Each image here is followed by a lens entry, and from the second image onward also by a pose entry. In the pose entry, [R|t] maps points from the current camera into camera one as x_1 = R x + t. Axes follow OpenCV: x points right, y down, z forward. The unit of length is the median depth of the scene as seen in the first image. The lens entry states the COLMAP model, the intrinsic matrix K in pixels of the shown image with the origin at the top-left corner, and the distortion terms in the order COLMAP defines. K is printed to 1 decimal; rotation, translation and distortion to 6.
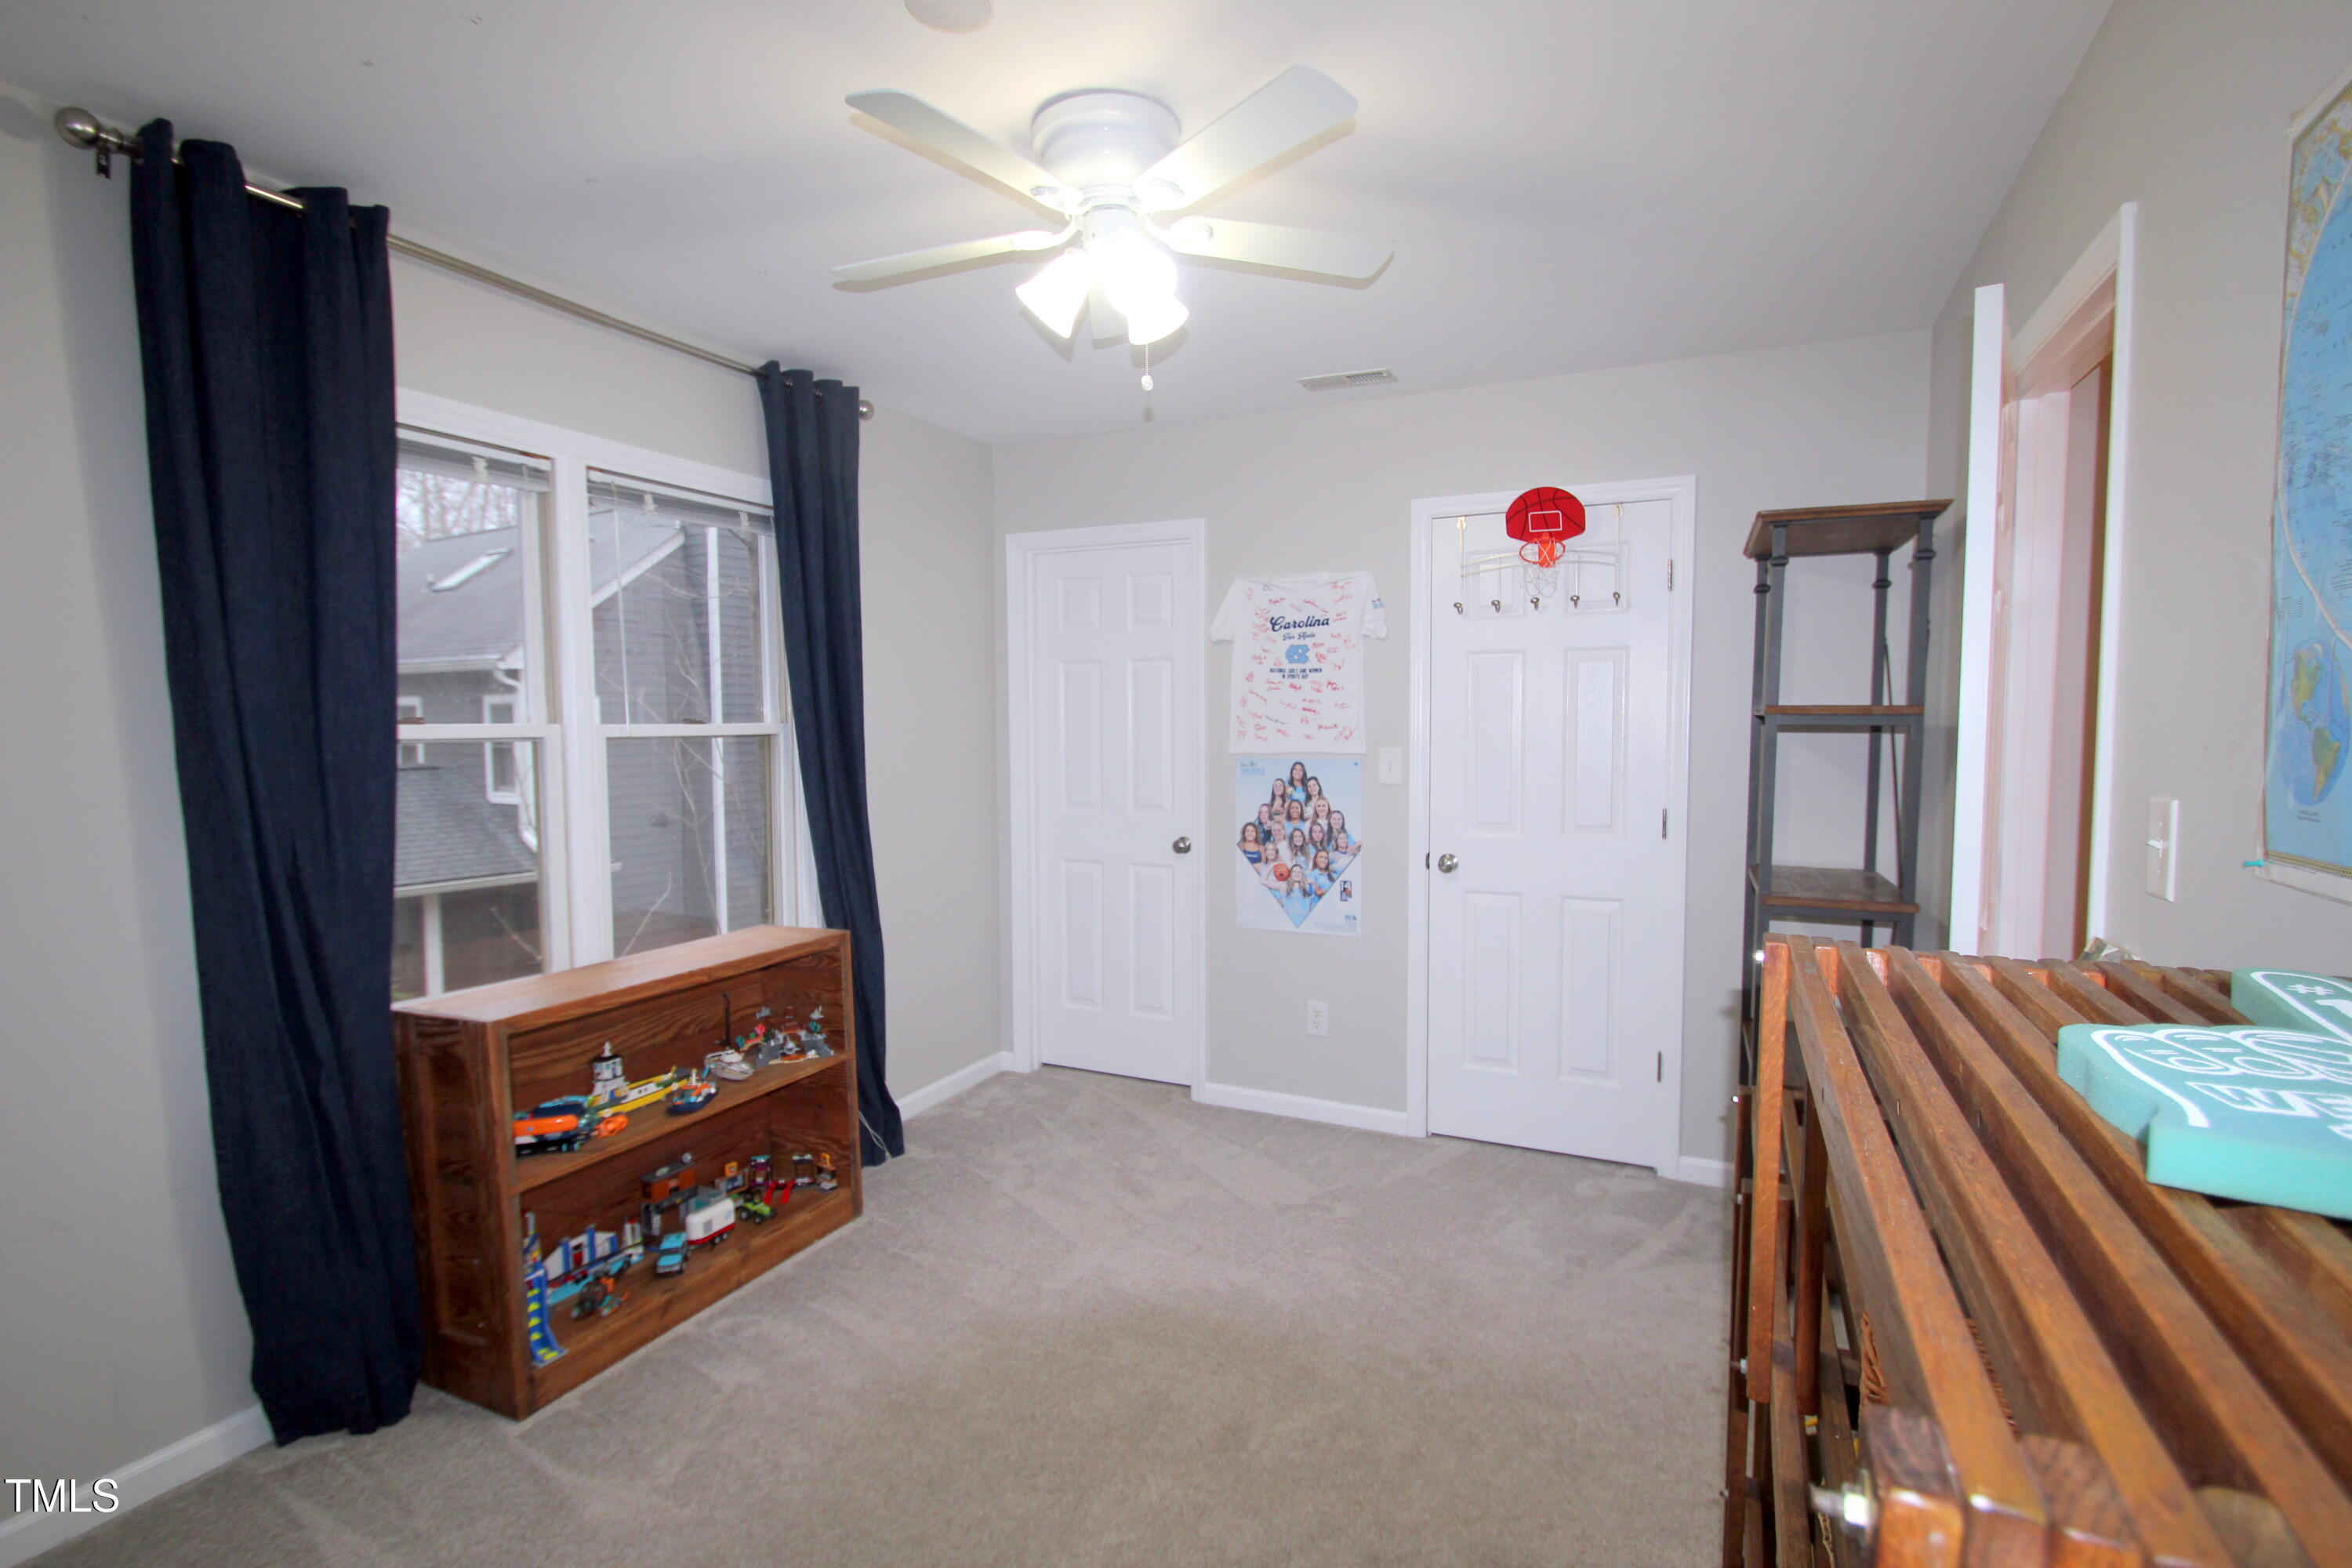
lens RADIAL K [[1085.9, 0, 1176.0], [0, 1085.9, 784.0], [0, 0, 1]] dist [-0.025812, -0.001026]
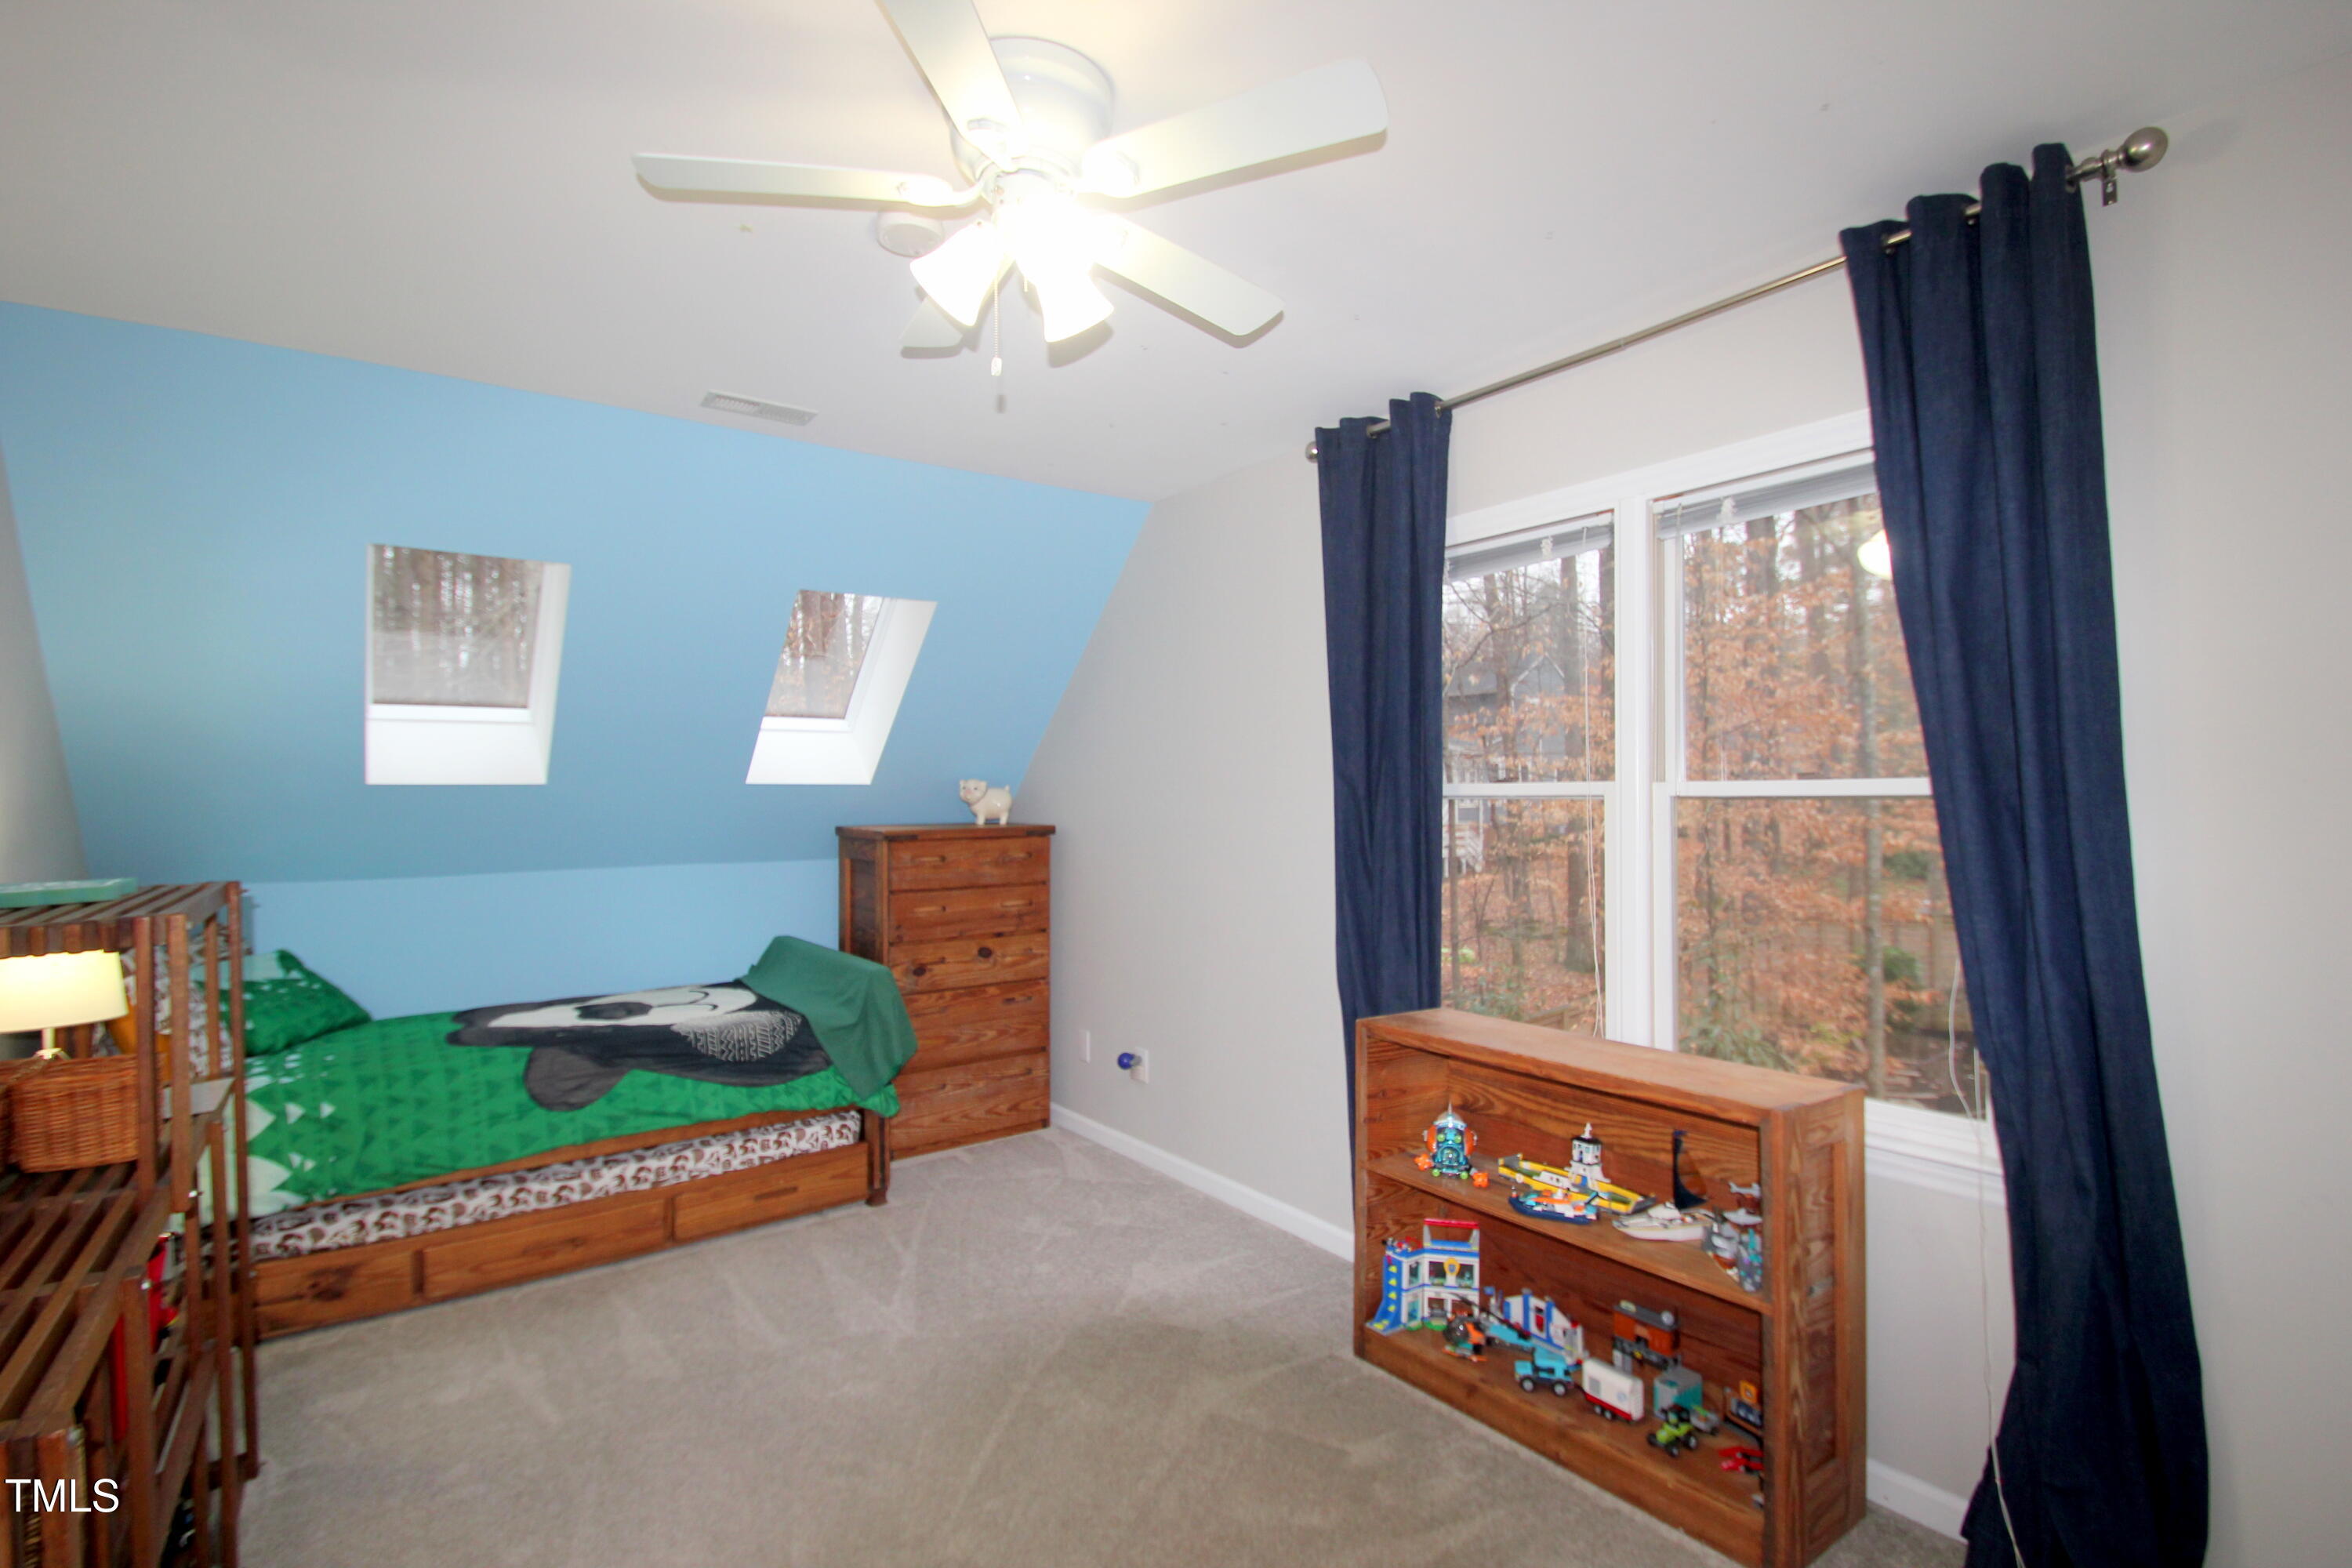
lens RADIAL K [[1085.9, 0, 1176.0], [0, 1085.9, 784.0], [0, 0, 1]] dist [-0.025812, -0.001026]
pose [[-0.473163, -0.002718, -0.880970, 0.464027], [-0.044096, 0.998815, 0.020602, -0.057243], [0.879870, 0.048595, -0.472722, 1.118949]]
